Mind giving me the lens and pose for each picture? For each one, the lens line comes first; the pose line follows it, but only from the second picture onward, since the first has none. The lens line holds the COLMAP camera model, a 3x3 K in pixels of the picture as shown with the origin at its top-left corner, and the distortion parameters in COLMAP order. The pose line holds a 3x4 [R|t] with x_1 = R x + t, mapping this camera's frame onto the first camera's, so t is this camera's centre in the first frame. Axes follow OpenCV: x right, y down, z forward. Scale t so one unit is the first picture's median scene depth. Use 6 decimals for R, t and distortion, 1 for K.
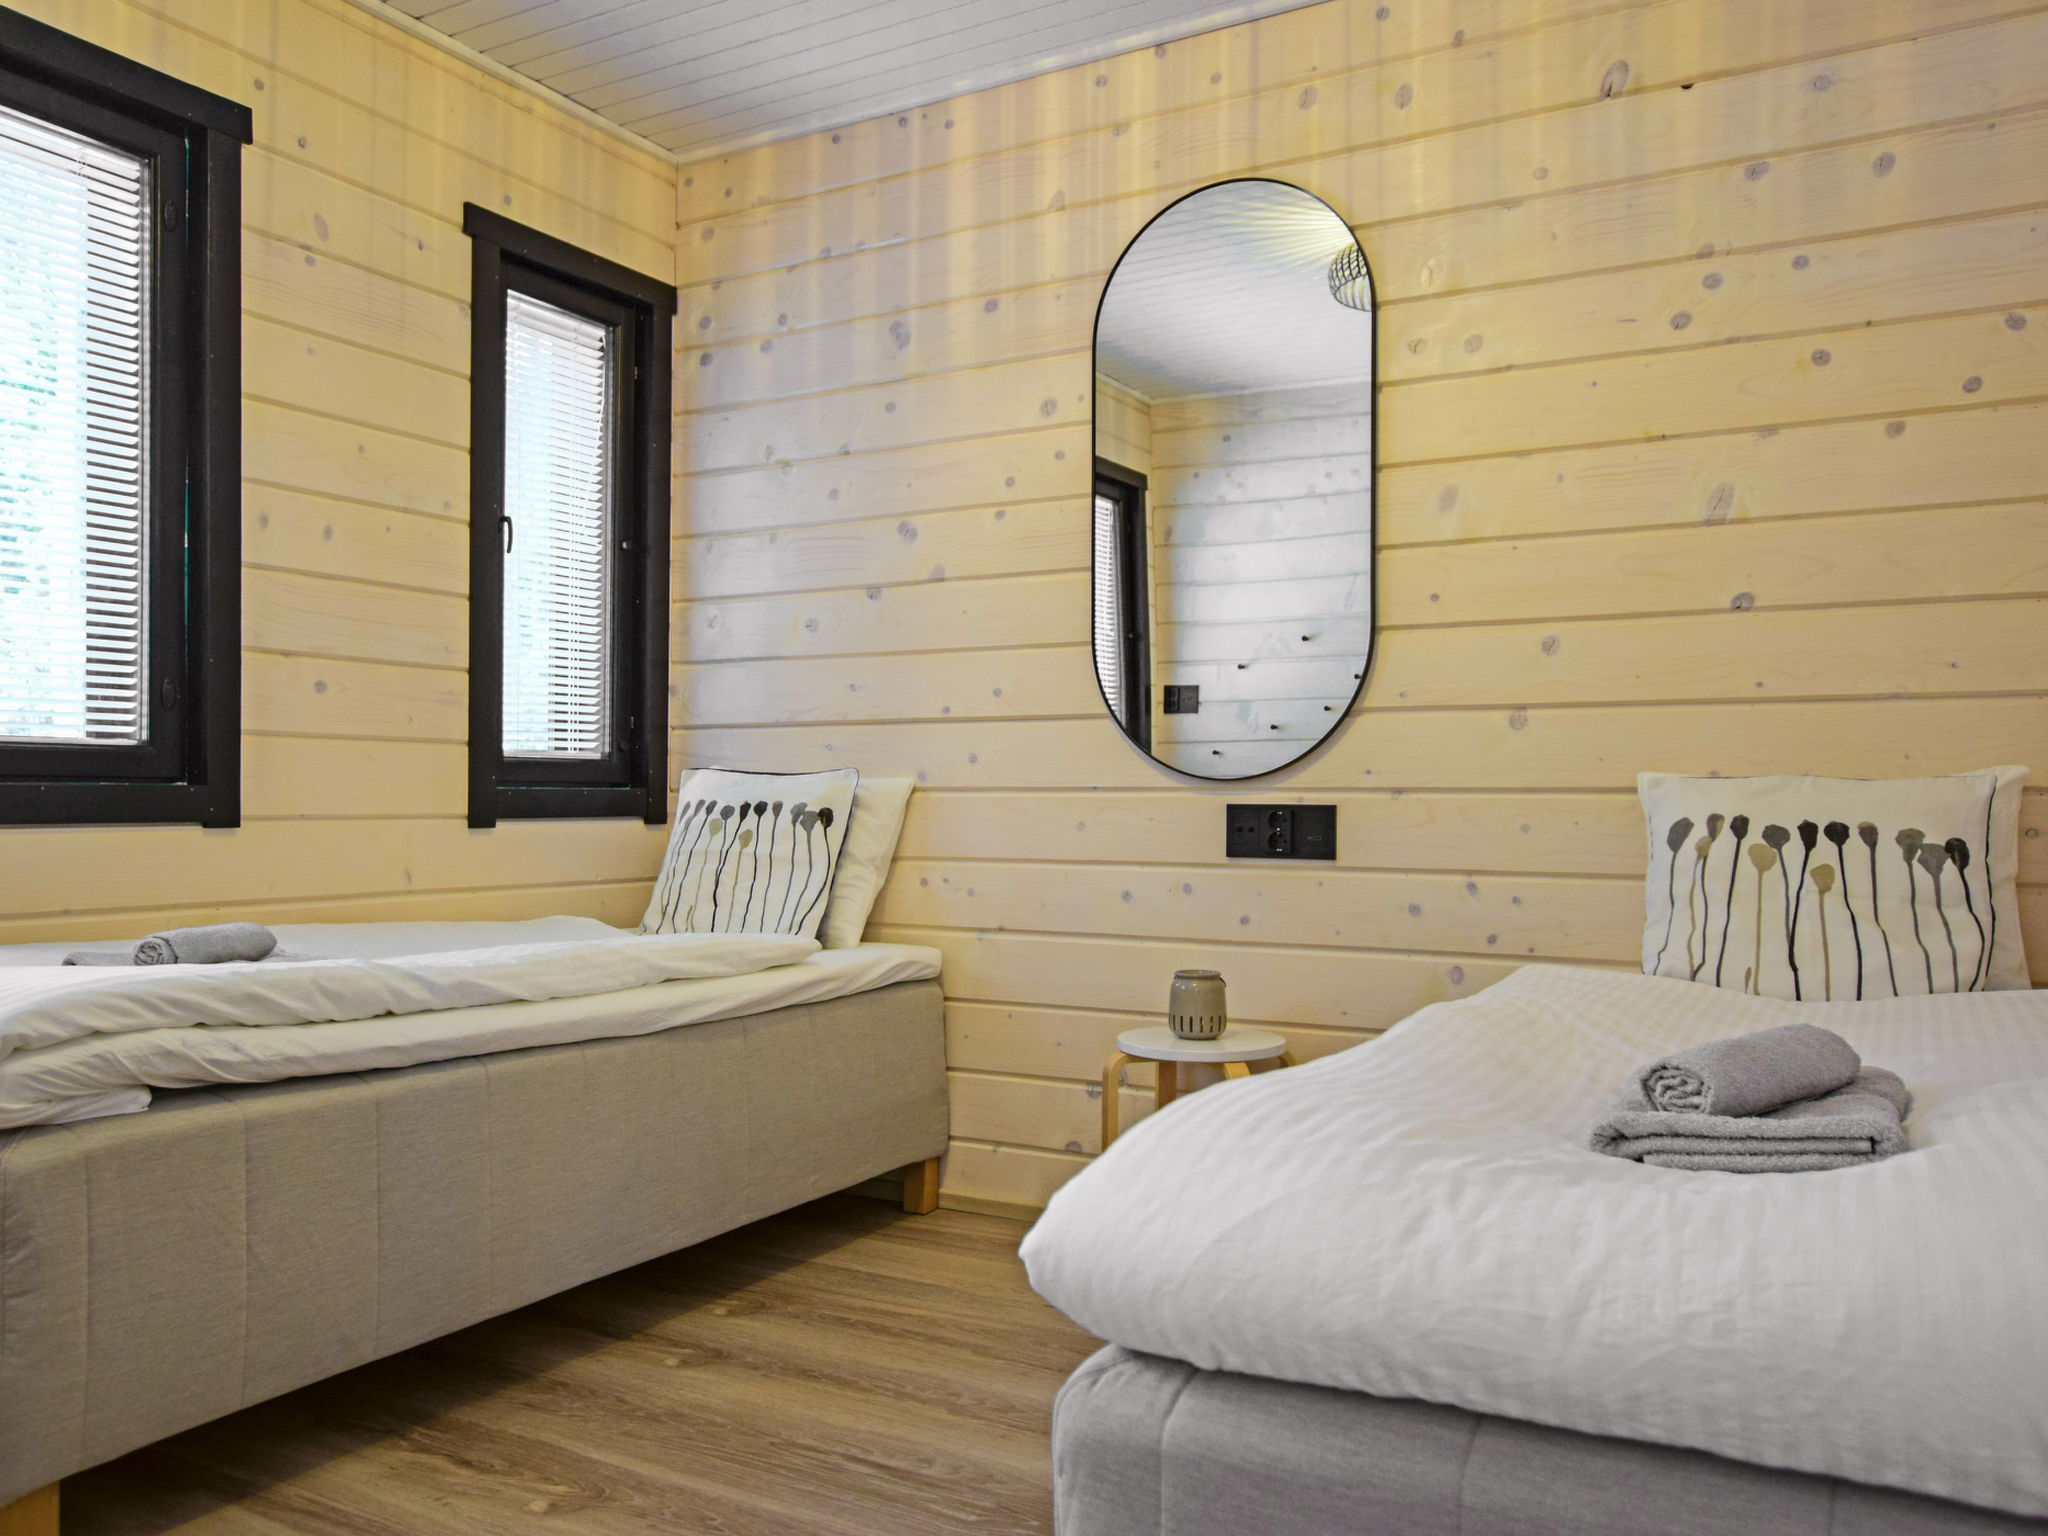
lens RADIAL K [[1553.5, 0, 1018.3], [0, 1553.5, 785.0], [0, 0, 1]] dist [-0.005777, 0.021890]
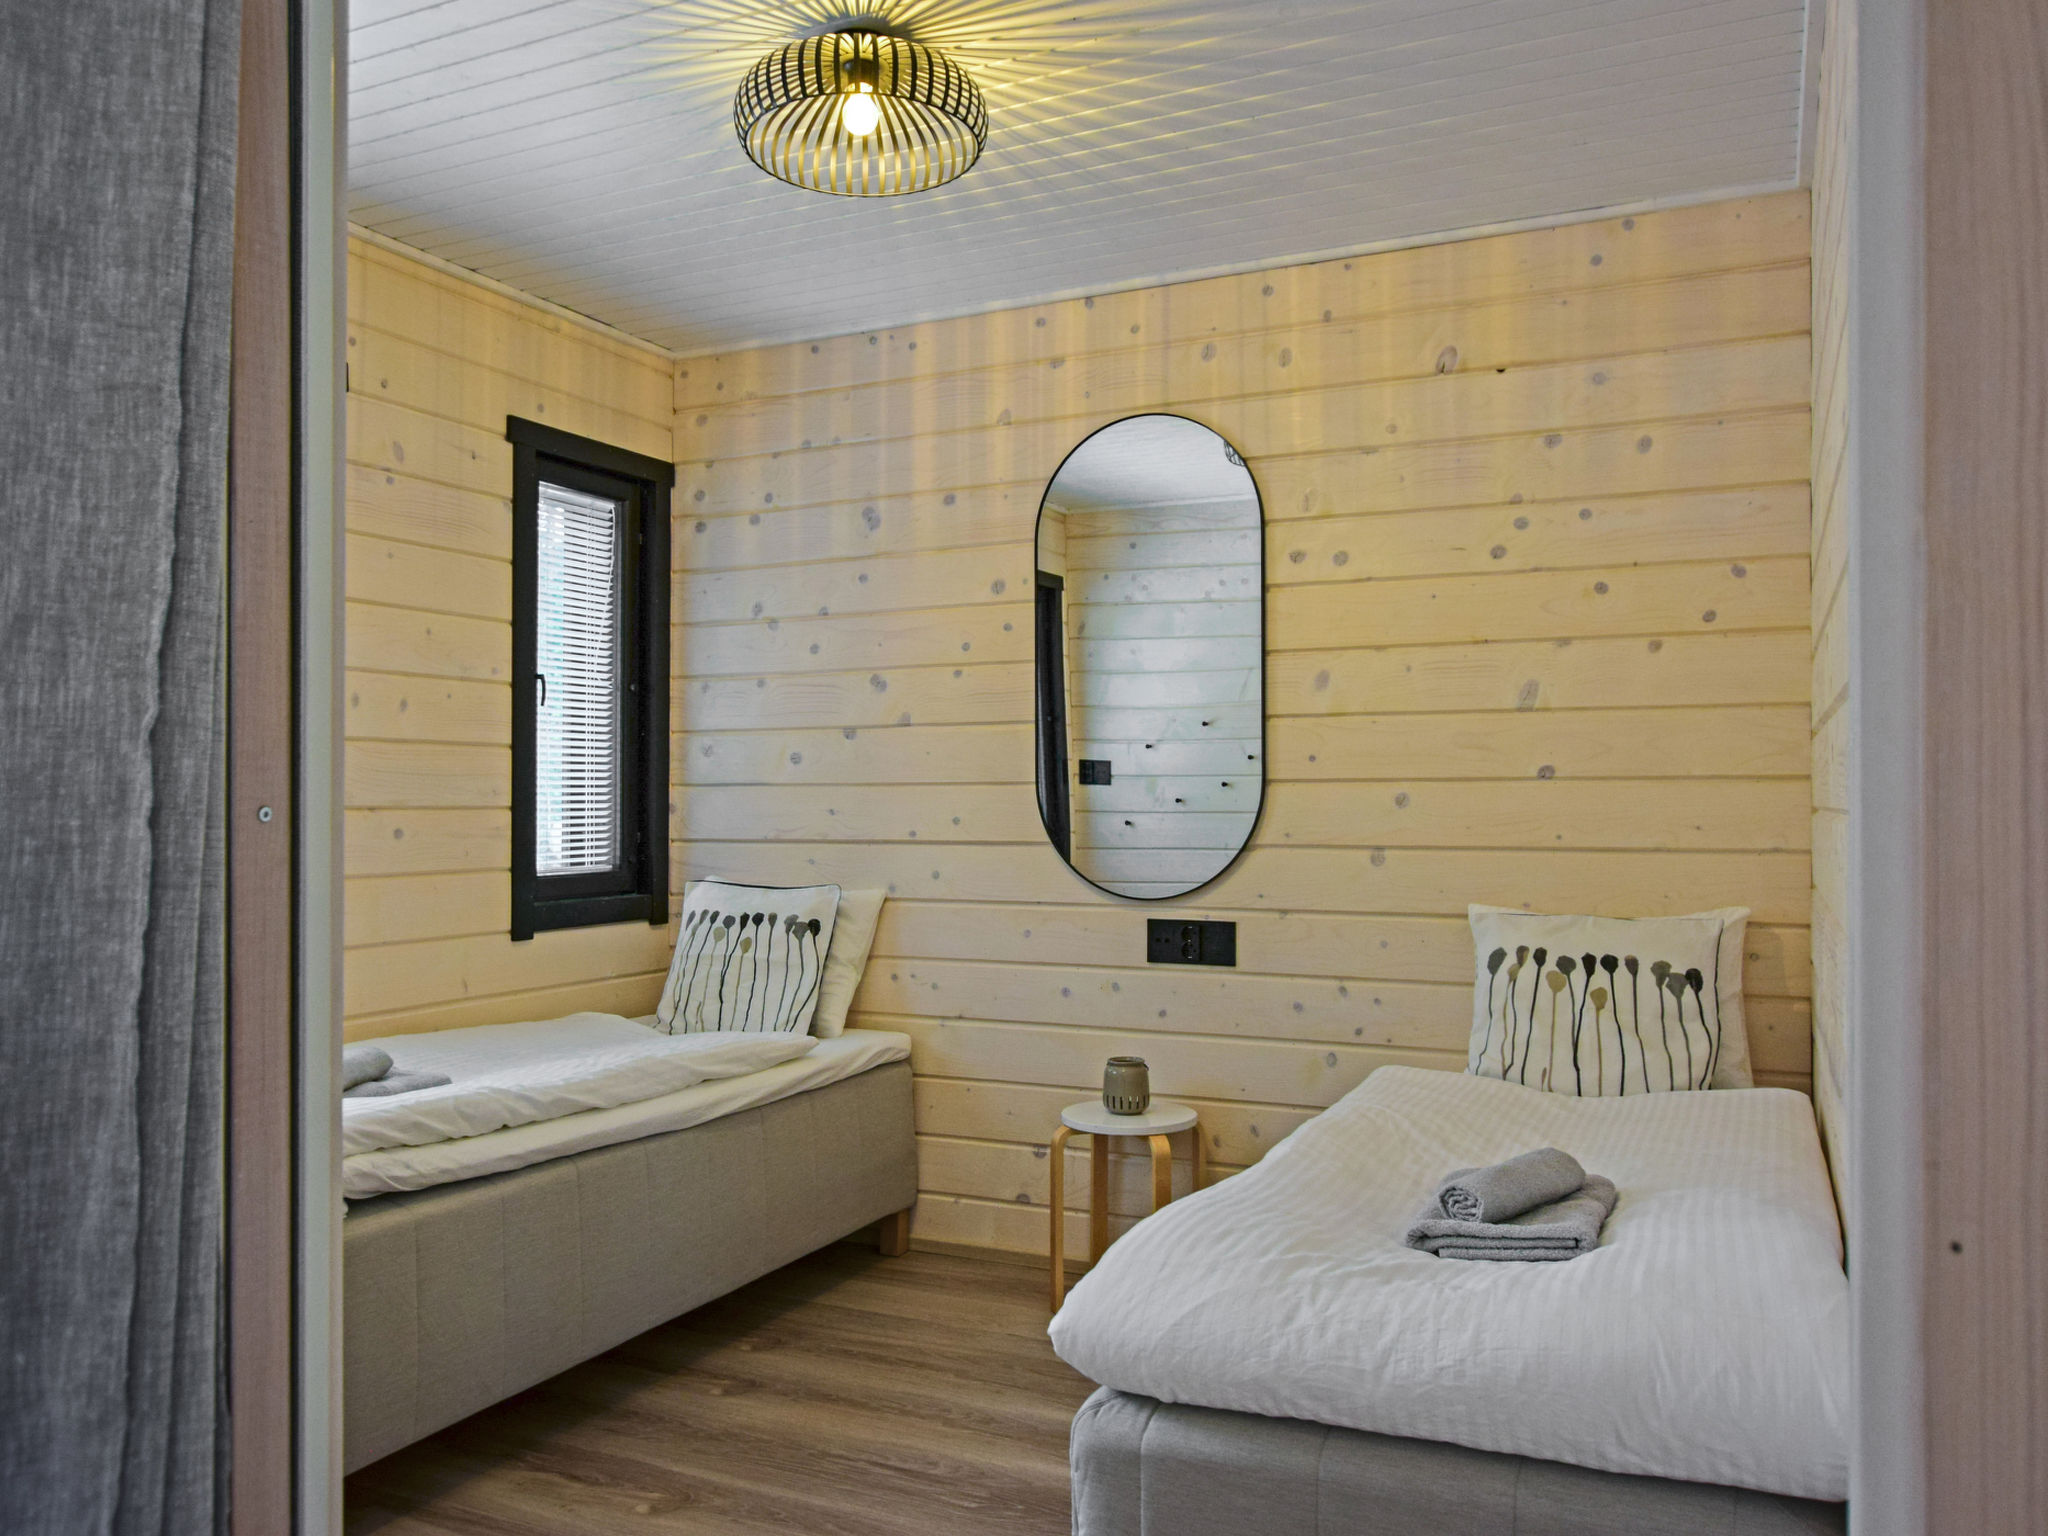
lens RADIAL K [[1553.5, 0, 1022.8], [0, 1553.5, 766.7], [0, 0, 1]] dist [-0.005777, 0.021890]
pose [[0.997498, -0.005017, 0.070510, -0.055194], [0.005529, 0.999960, -0.007065, -0.109454], [-0.070472, 0.007437, 0.997486, -0.242635]]
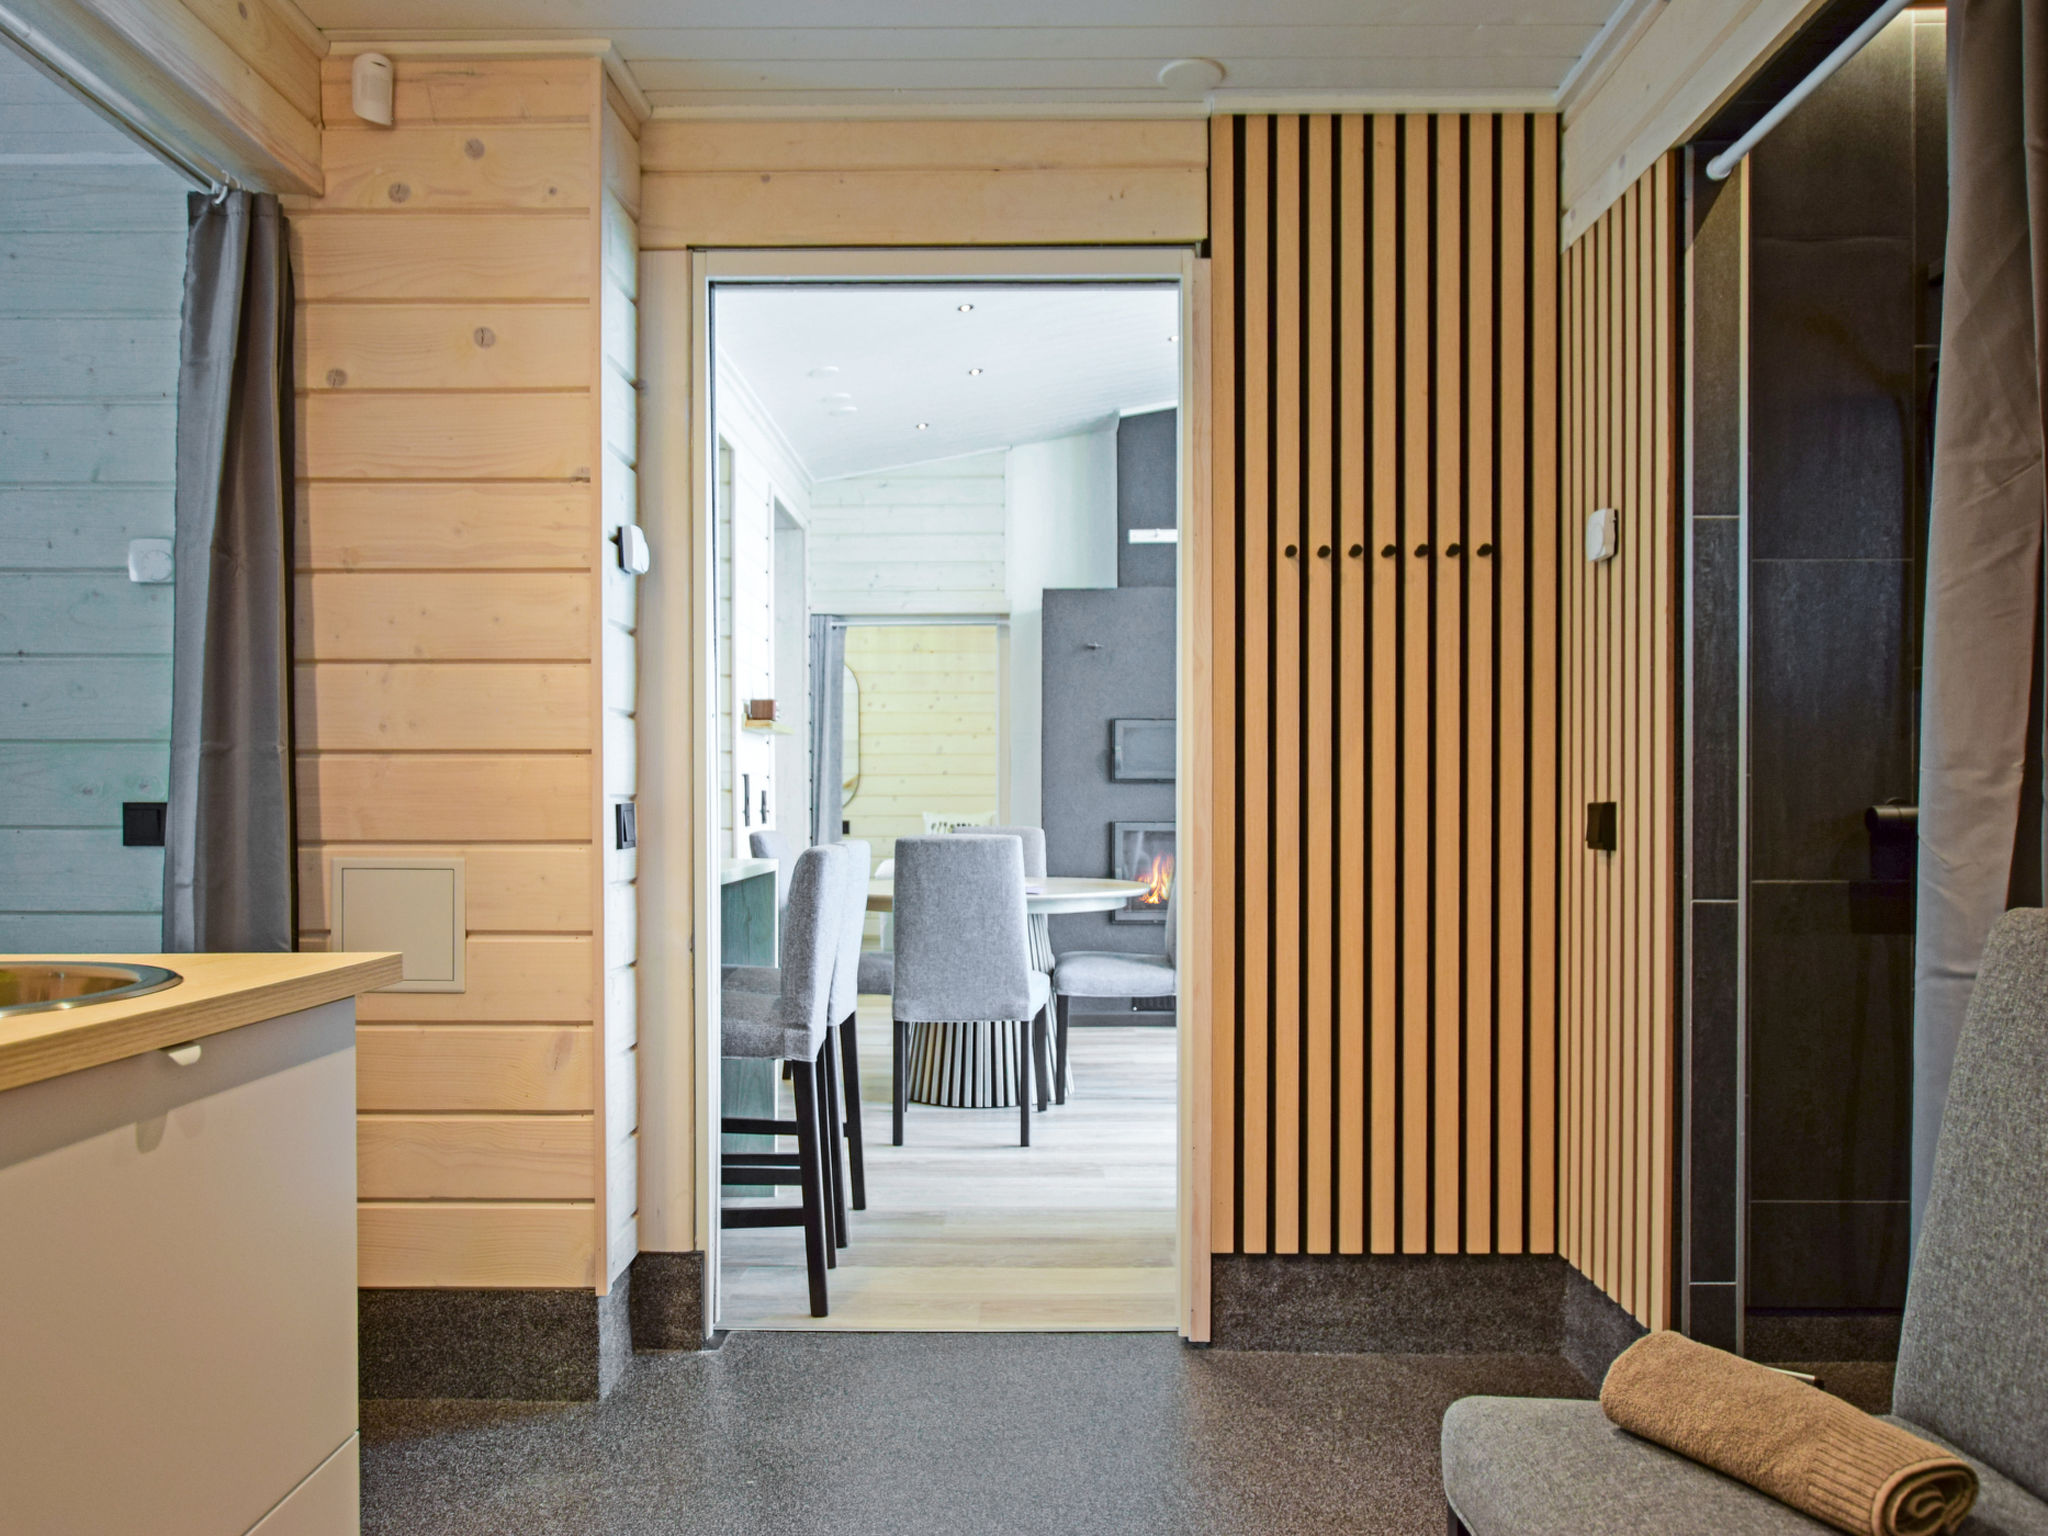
lens RADIAL K [[1337.1, 0, 1024.4], [0, 1337.1, 779.7], [0, 0, 1]] dist [-0.002702, -0.001100]
pose [[0.881897, -0.003589, 0.471429, -1.041926], [0.004072, 0.999992, -0.000006, -0.092218], [-0.471425, 0.001925, 0.881904, -2.278057]]
